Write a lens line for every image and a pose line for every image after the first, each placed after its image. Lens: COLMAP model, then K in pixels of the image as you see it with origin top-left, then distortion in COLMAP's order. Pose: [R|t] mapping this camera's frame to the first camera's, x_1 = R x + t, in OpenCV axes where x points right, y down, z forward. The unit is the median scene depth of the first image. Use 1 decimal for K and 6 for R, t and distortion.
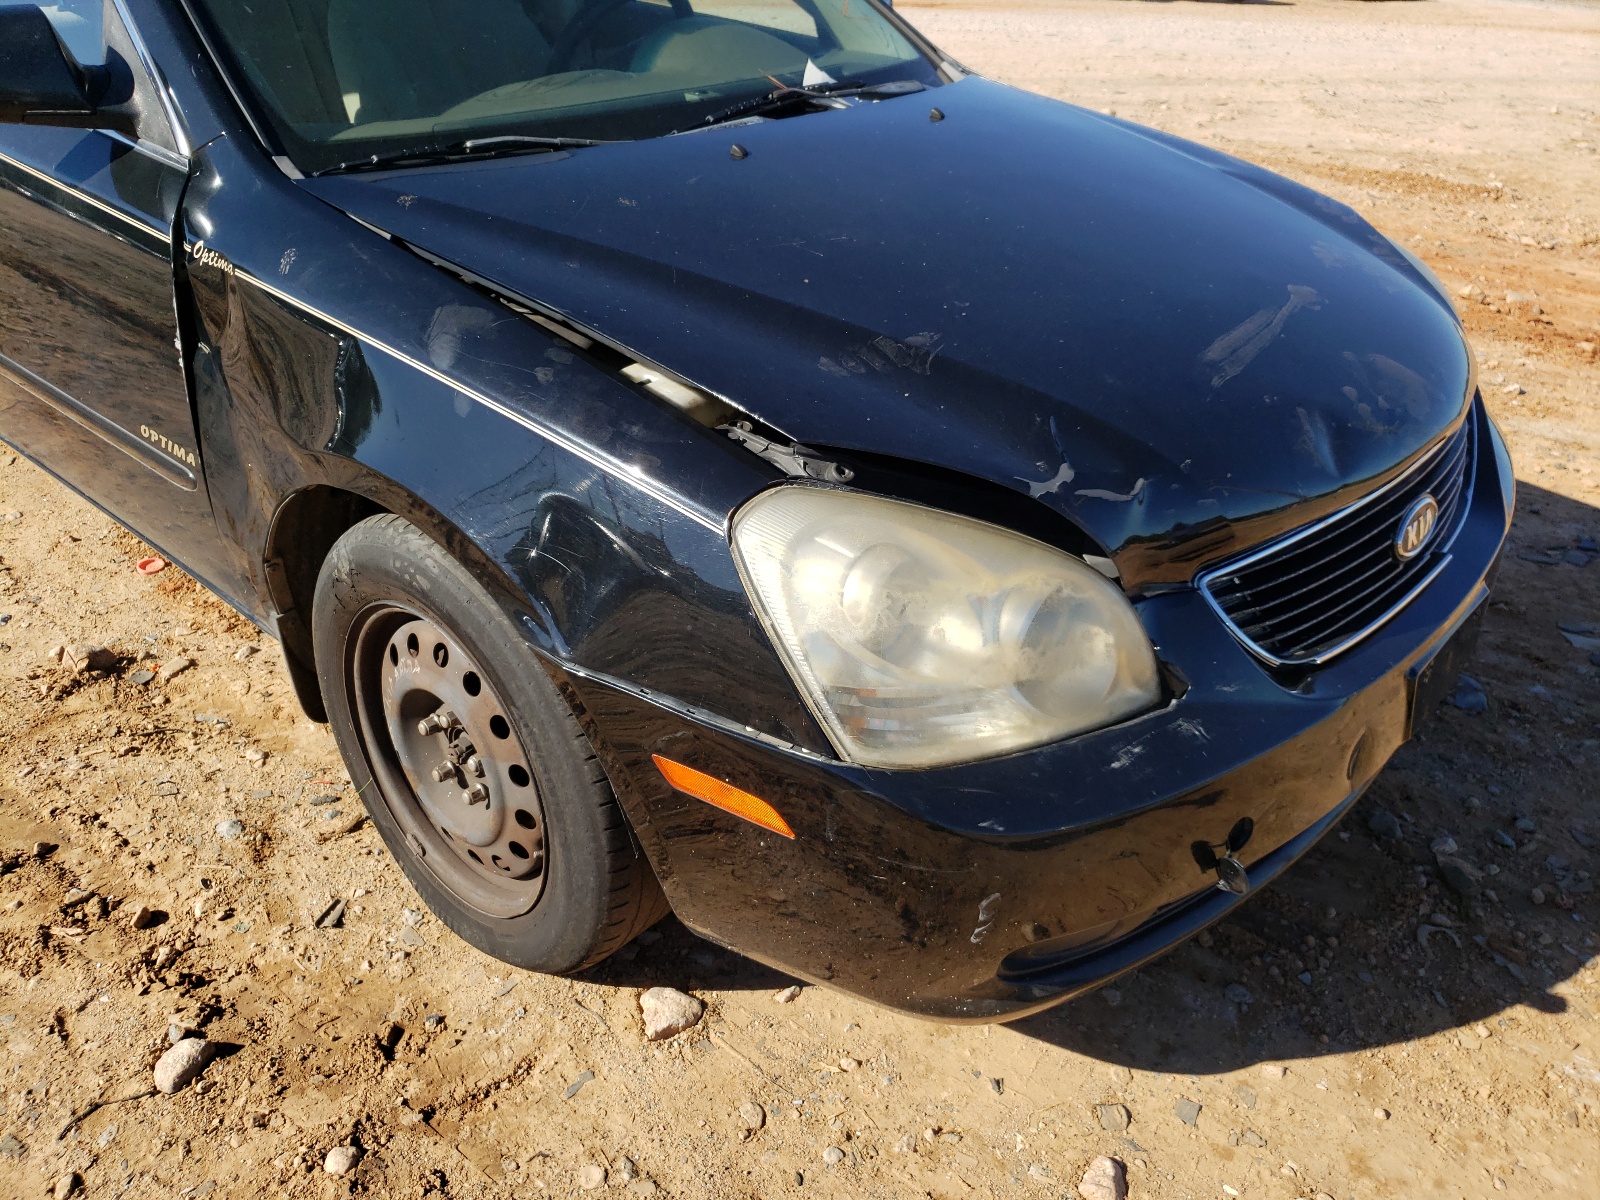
lens RADIAL K [[1379.0, 0, 800.0], [0, 1379.0, 600.0], [0, 0, 1]] dist [0.001822, 0.092575]
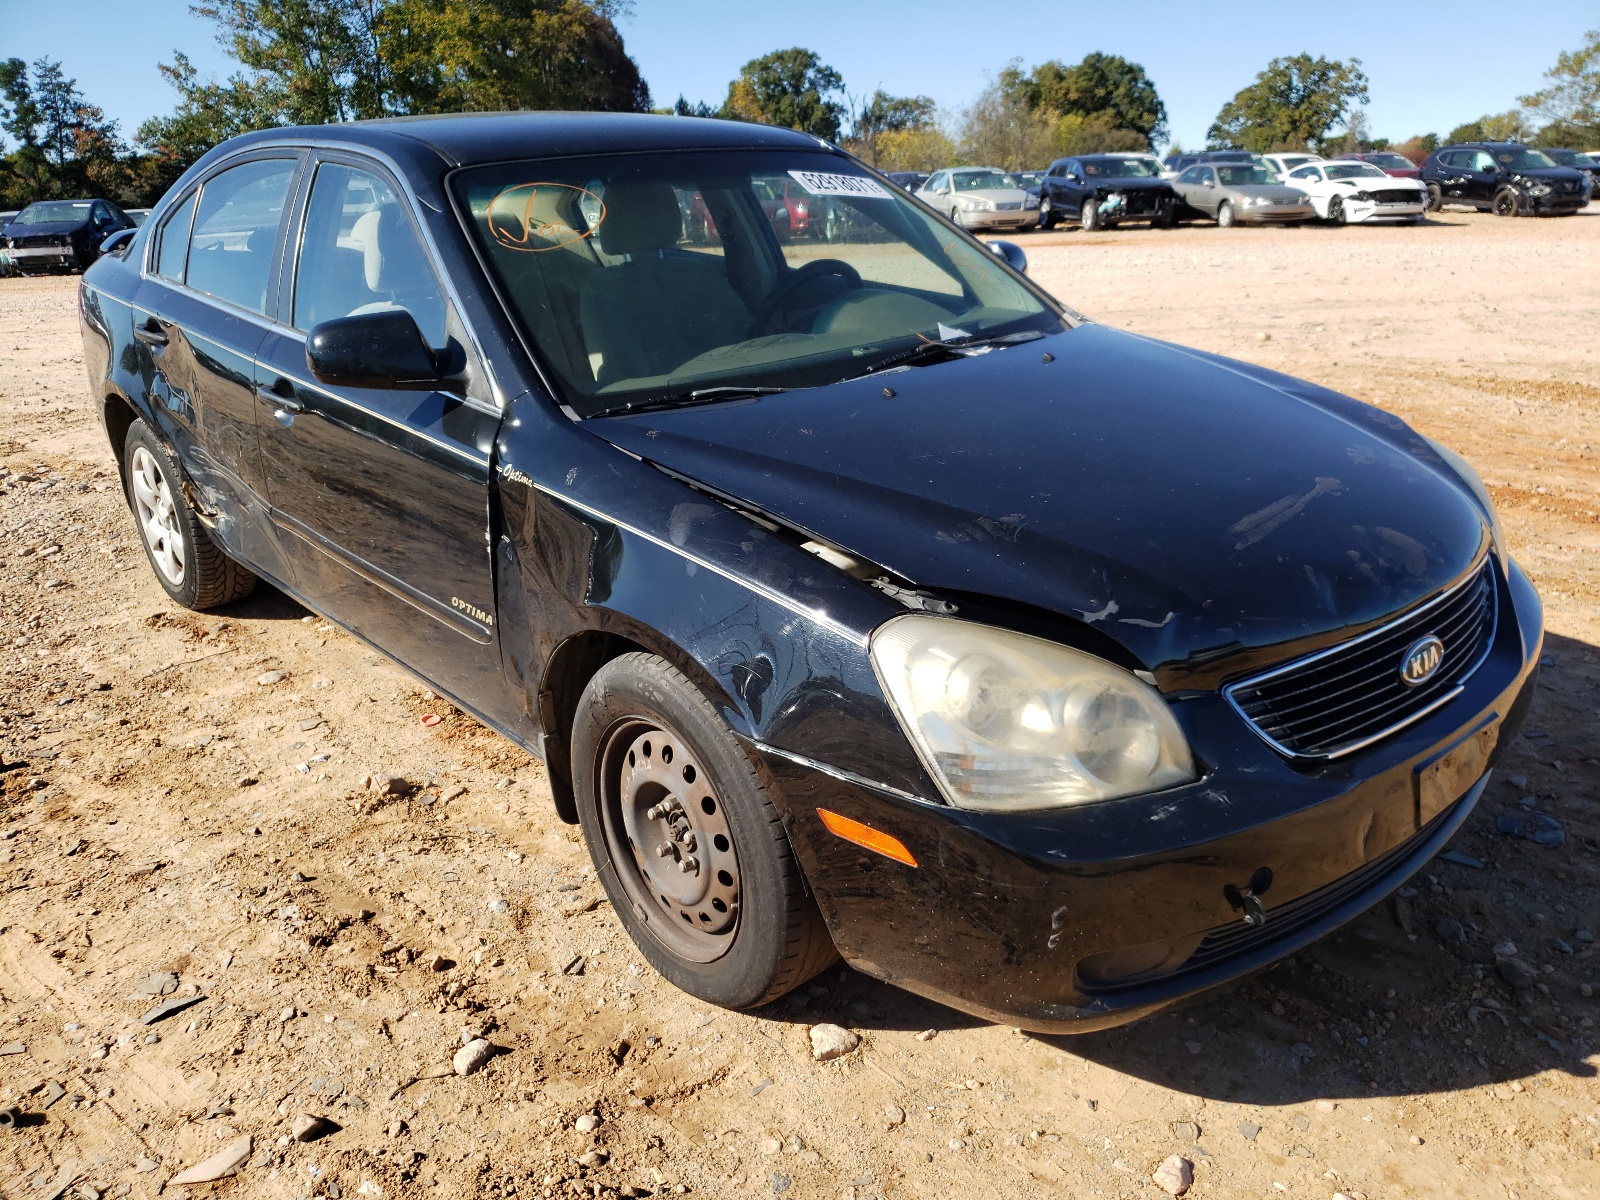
lens RADIAL K [[1362.5, 0, 800.0], [0, 1362.5, 600.0], [0, 0, 1]] dist [0.130149, -0.055238]
pose [[0.991121, -0.008538, -0.132687, 0.048898], [-0.012226, 0.987857, -0.154886, 0.093279], [0.132398, 0.155133, 0.978981, -0.318212]]
